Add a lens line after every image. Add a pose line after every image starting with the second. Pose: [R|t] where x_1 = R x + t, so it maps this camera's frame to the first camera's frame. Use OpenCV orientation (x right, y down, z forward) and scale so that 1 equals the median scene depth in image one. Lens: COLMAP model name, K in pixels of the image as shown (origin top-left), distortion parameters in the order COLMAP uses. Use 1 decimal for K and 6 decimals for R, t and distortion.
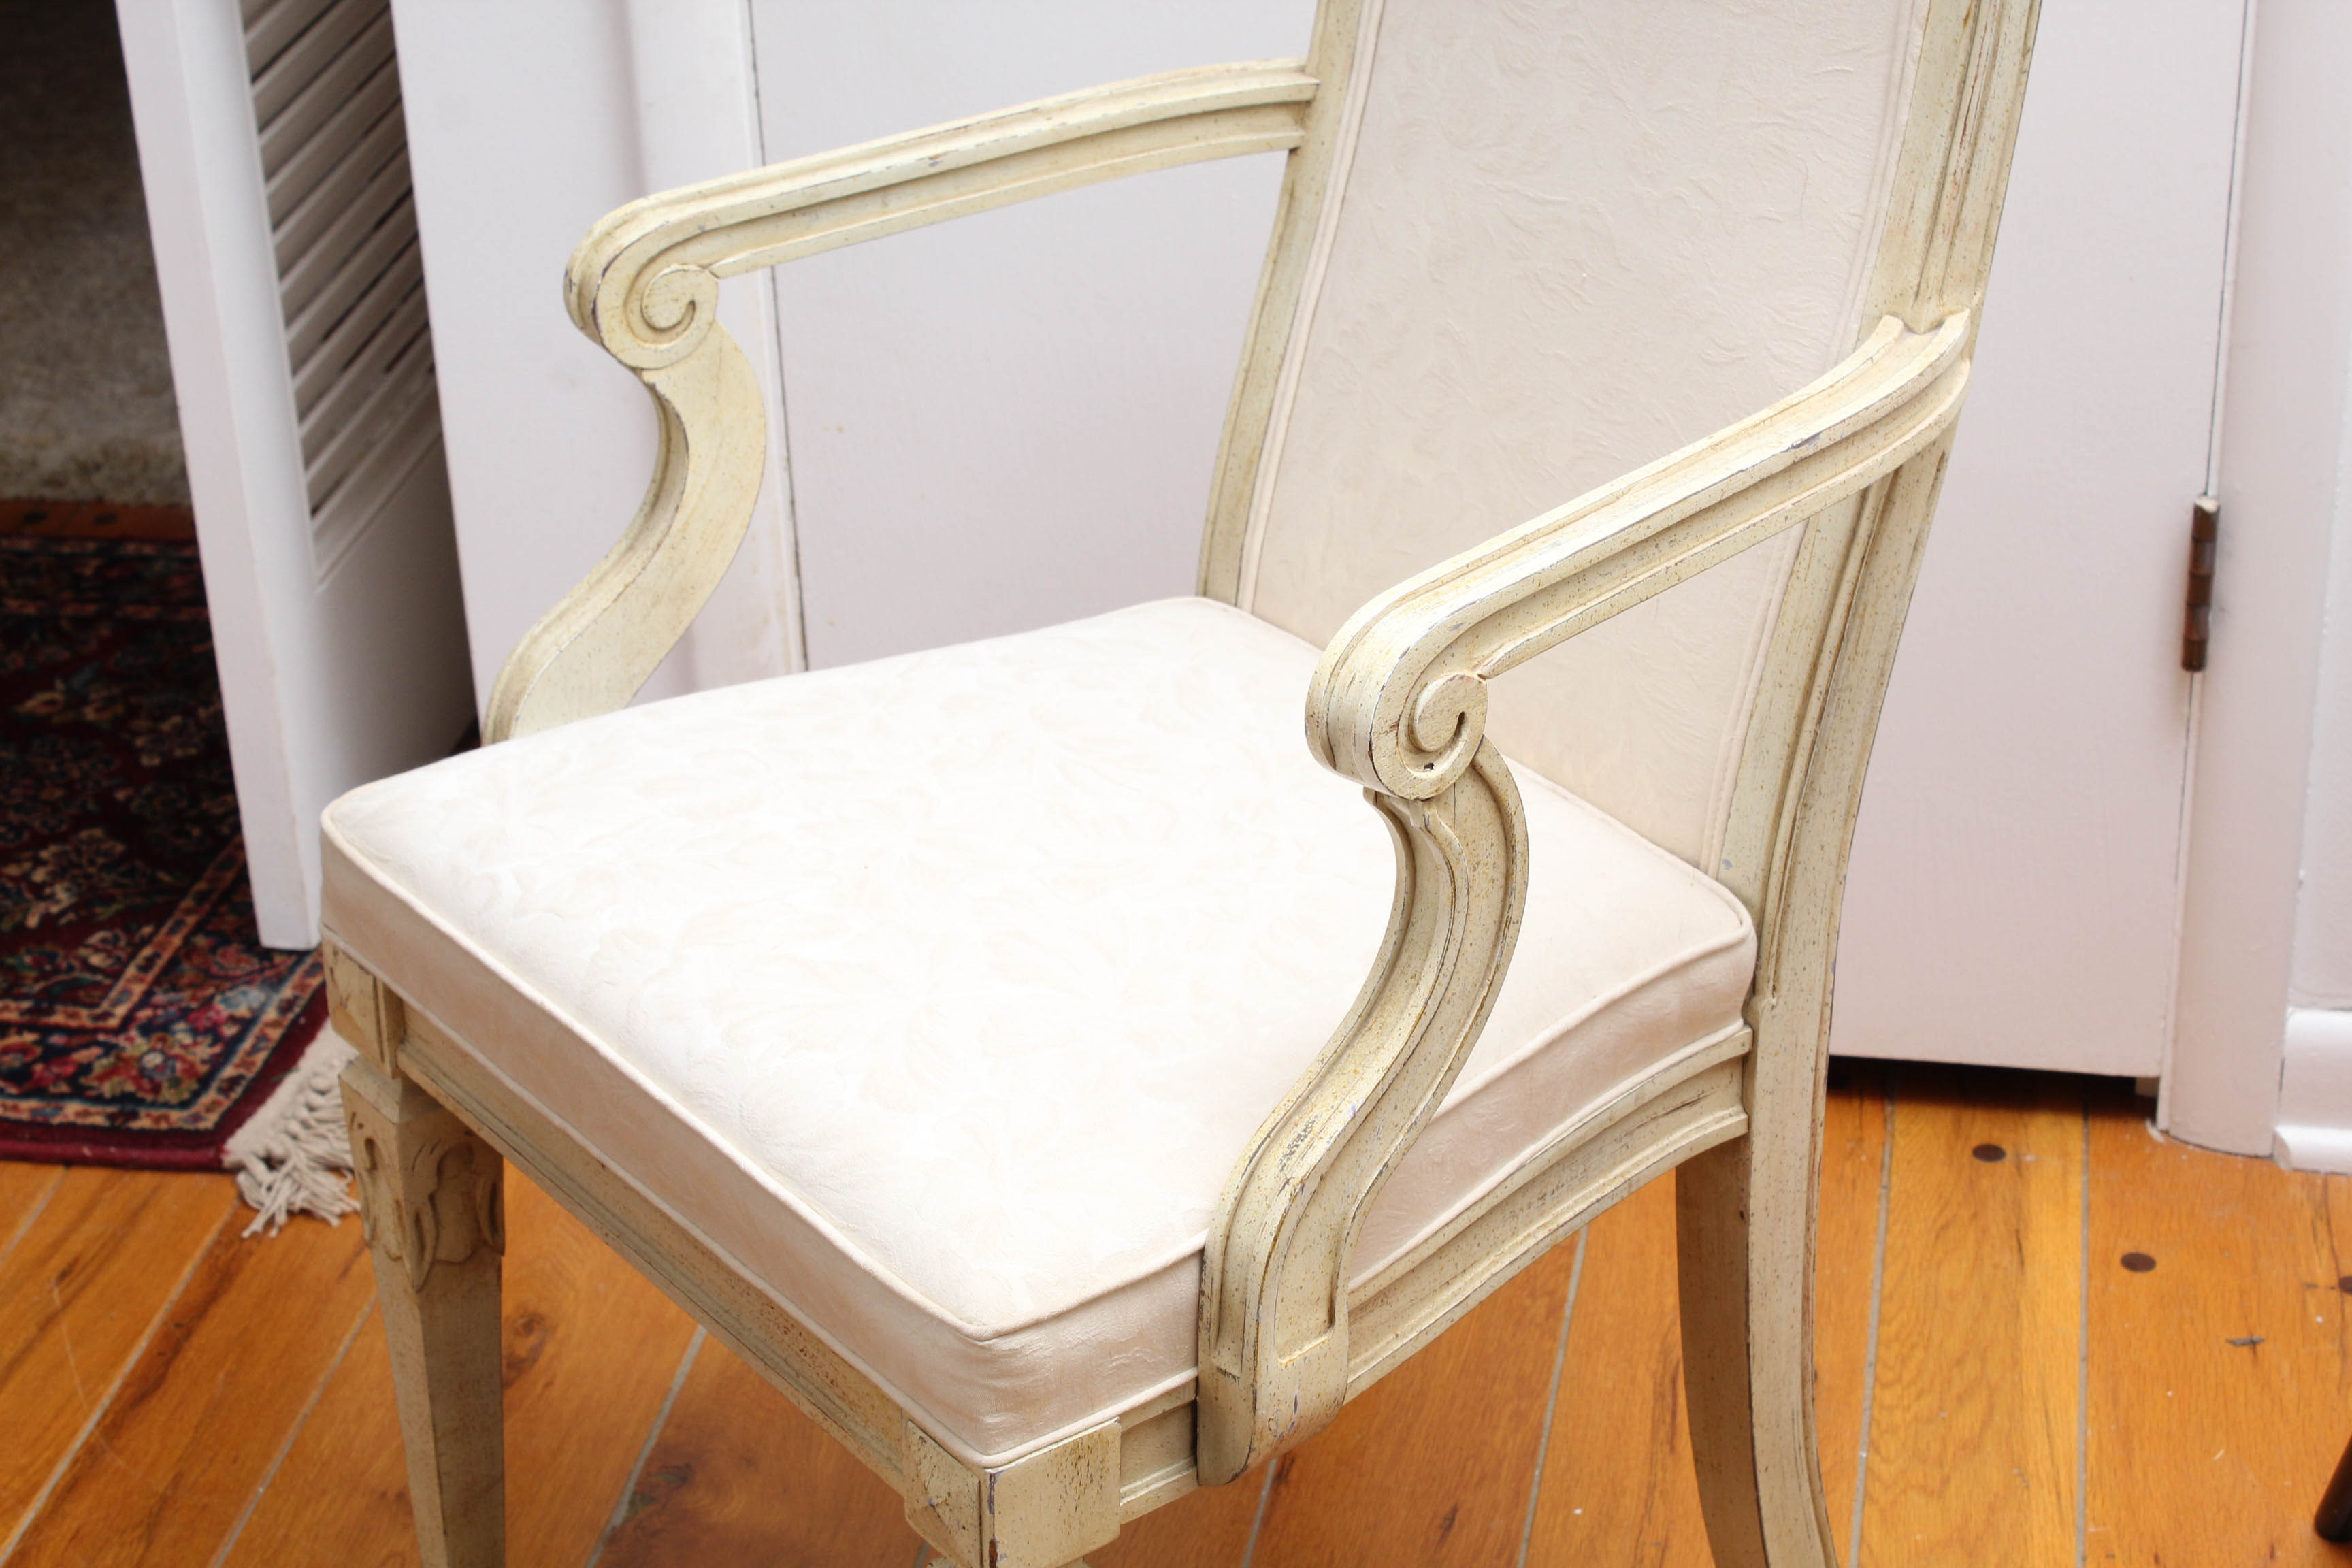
lens RADIAL K [[4561.6, 0, 1148.2], [0, 4561.6, 725.1], [0, 0, 1]] dist [0.027225, 0.000000]
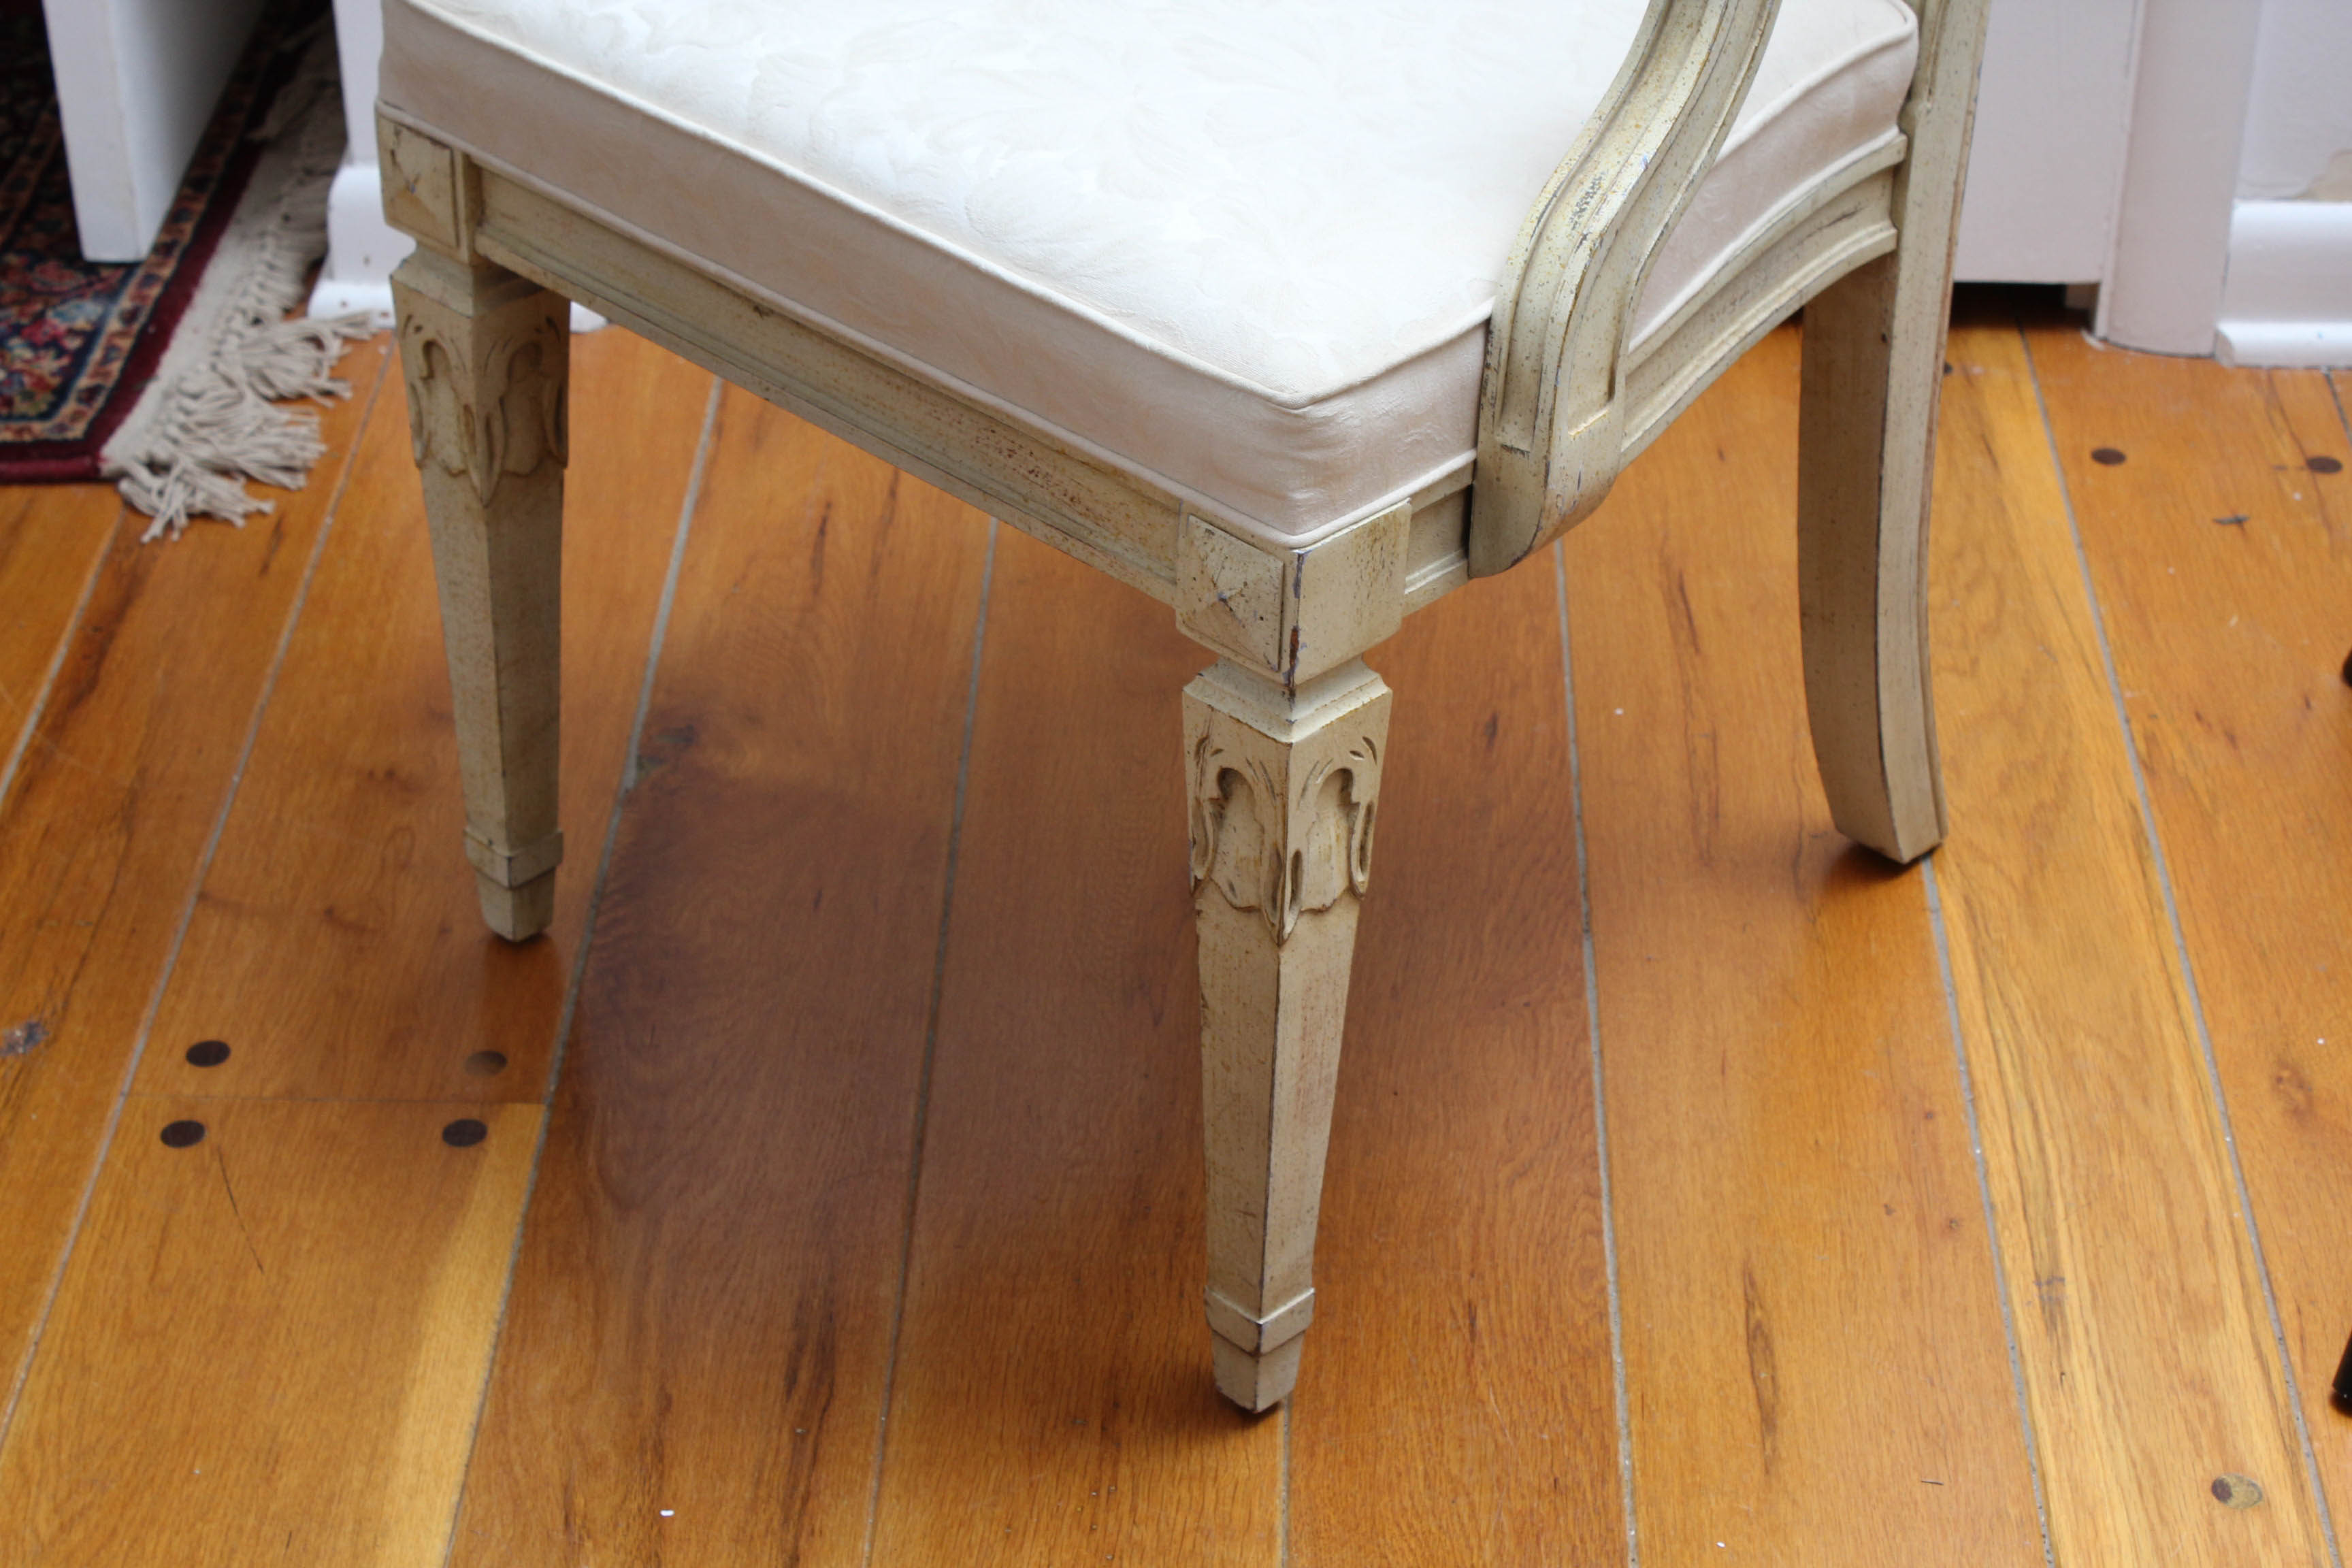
lens RADIAL K [[4690.6, 0, 1162.8], [0, 4690.6, 761.6], [0, 0, 1]] dist [0.008960, 0.000000]
pose [[0.986880, -0.058831, 0.150357, -0.166544], [0.044134, 0.994080, 0.099281, 0.084609], [-0.155308, -0.091342, 0.983634, 0.025064]]
